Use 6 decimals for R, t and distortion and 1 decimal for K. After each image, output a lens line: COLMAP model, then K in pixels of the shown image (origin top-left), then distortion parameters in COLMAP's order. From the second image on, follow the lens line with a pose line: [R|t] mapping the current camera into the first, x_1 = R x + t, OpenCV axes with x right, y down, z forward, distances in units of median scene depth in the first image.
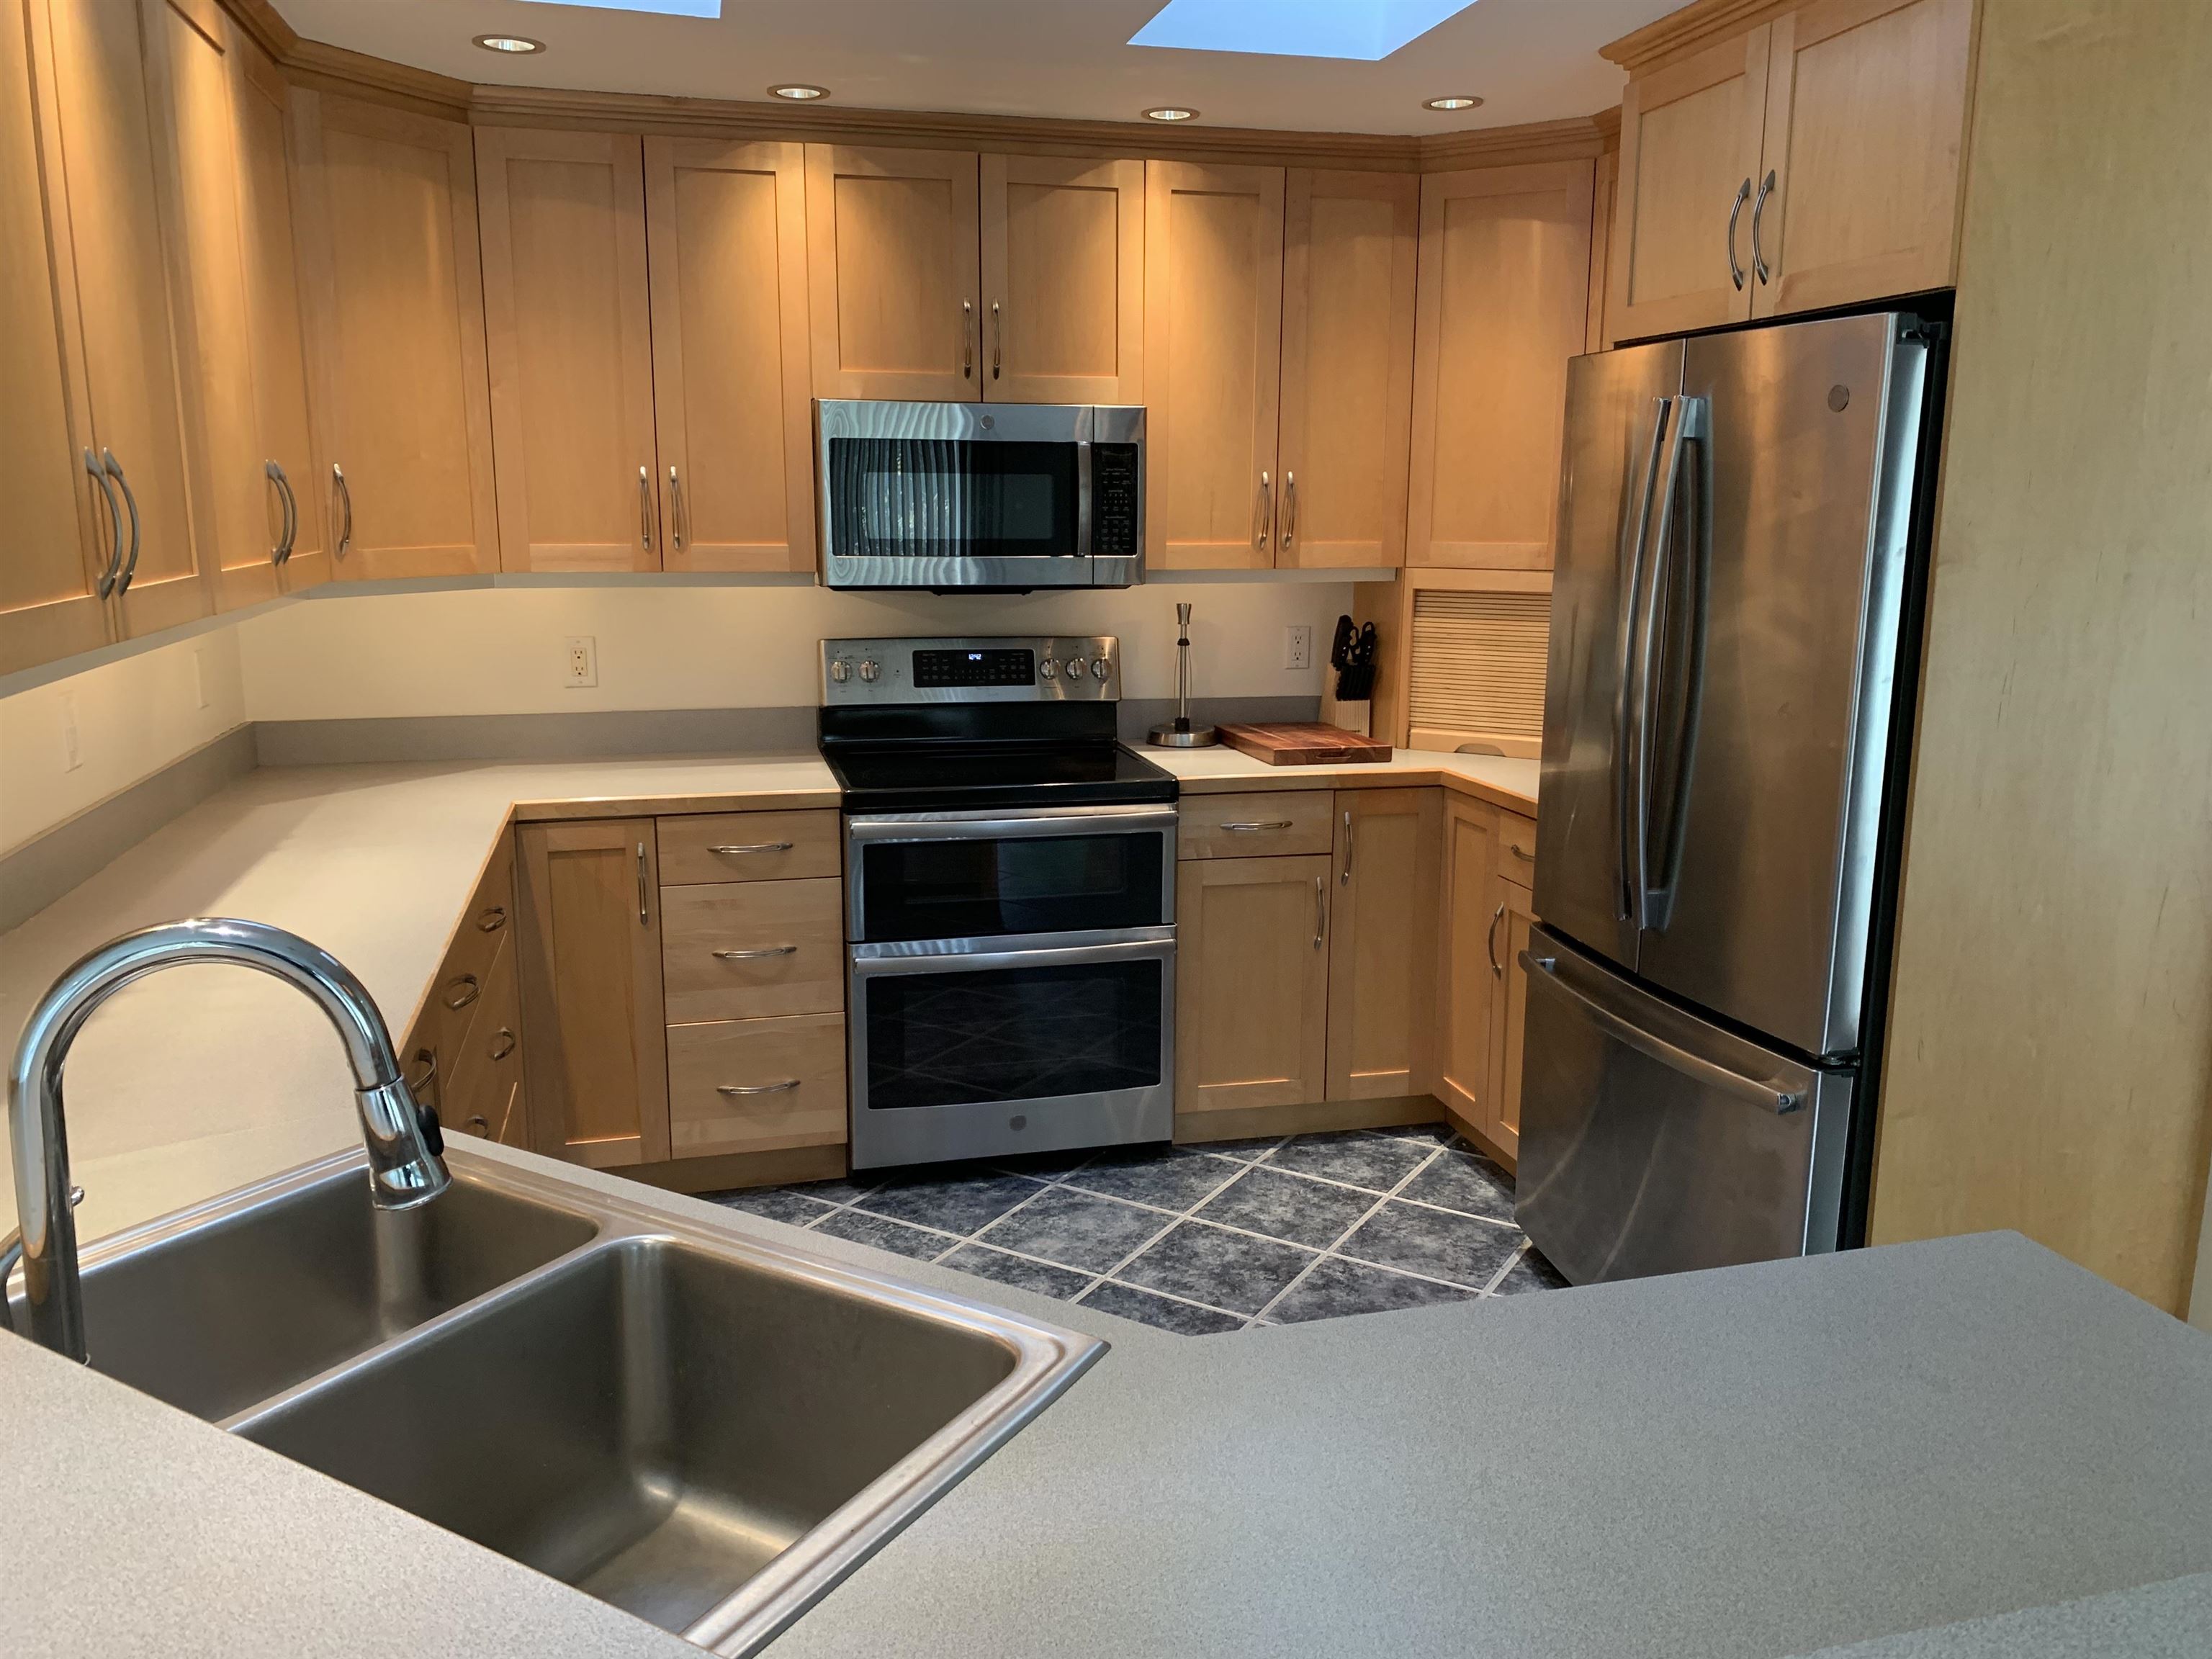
lens RADIAL K [[1720.6, 0, 1106.0], [0, 1720.6, 829.5], [0, 0, 1]] dist [-0.011146, -0.004431]
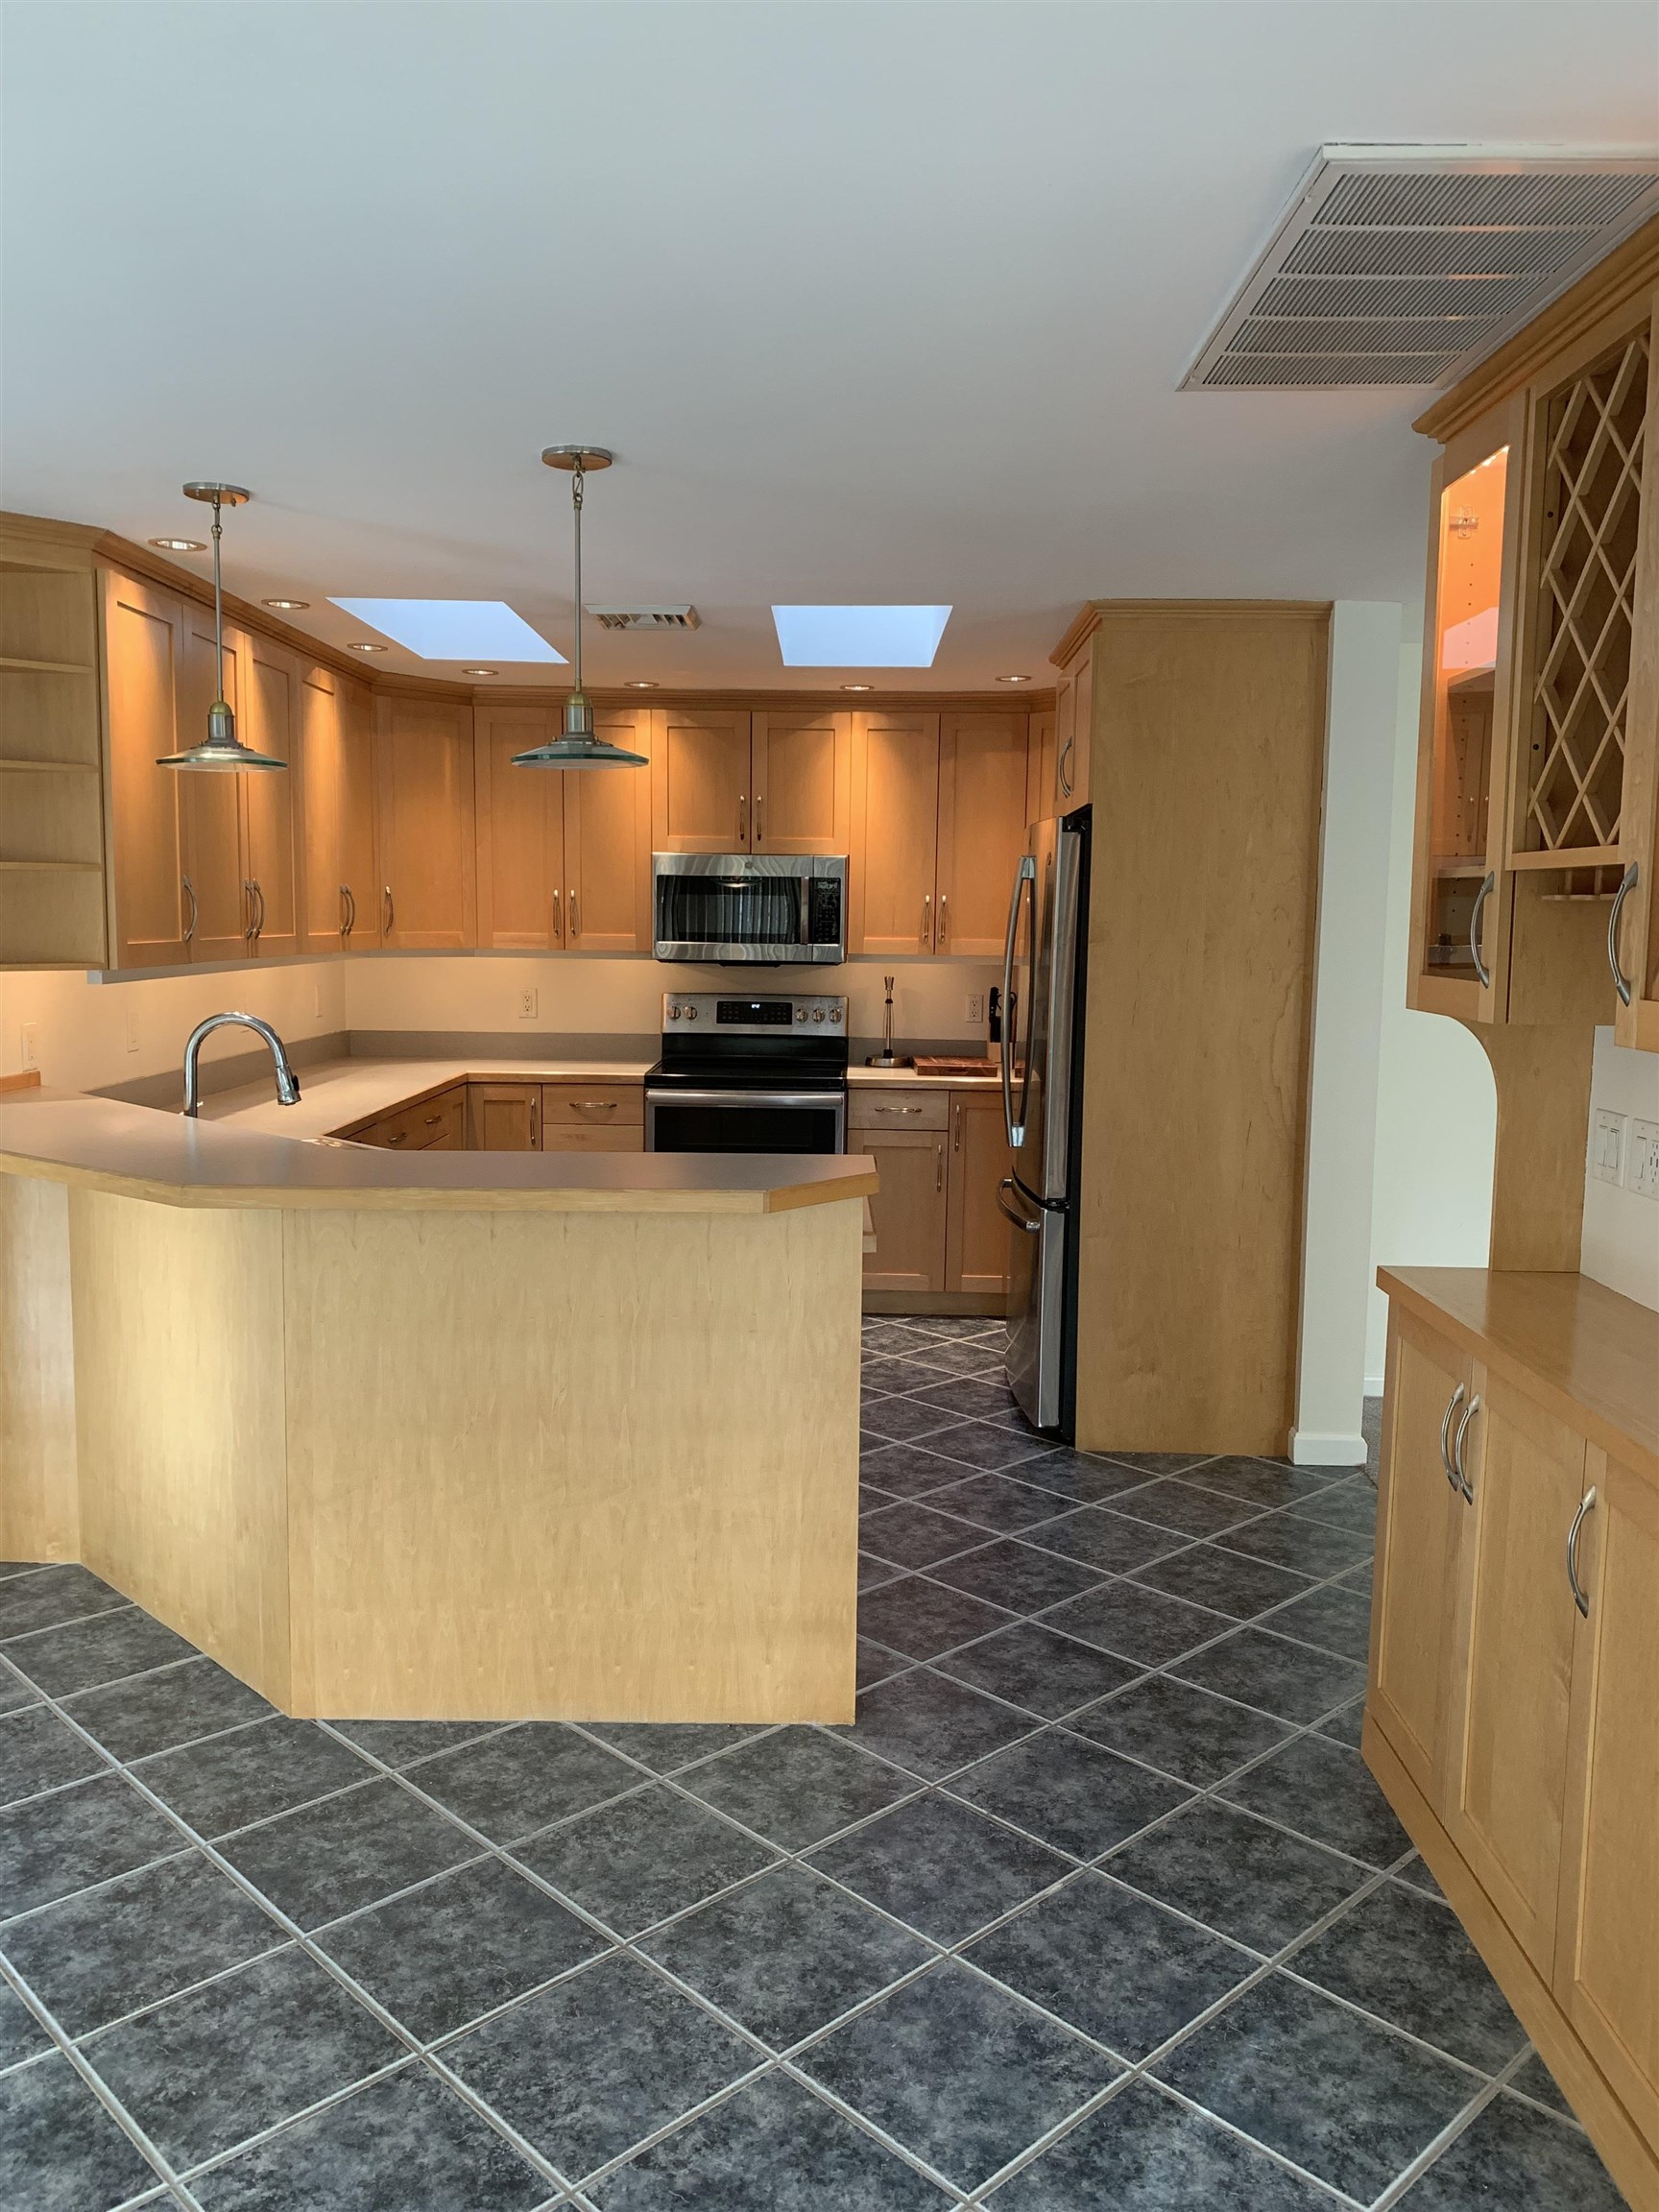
lens RADIAL K [[1720.6, 0, 829.5], [0, 1720.6, 1106.0], [0, 0, 1]] dist [-0.011146, -0.004431]
pose [[0.967591, 0.037222, -0.249764, 0.436216], [-0.058513, 0.995206, -0.078365, 0.127165], [0.245650, 0.090440, 0.965131, -0.594947]]
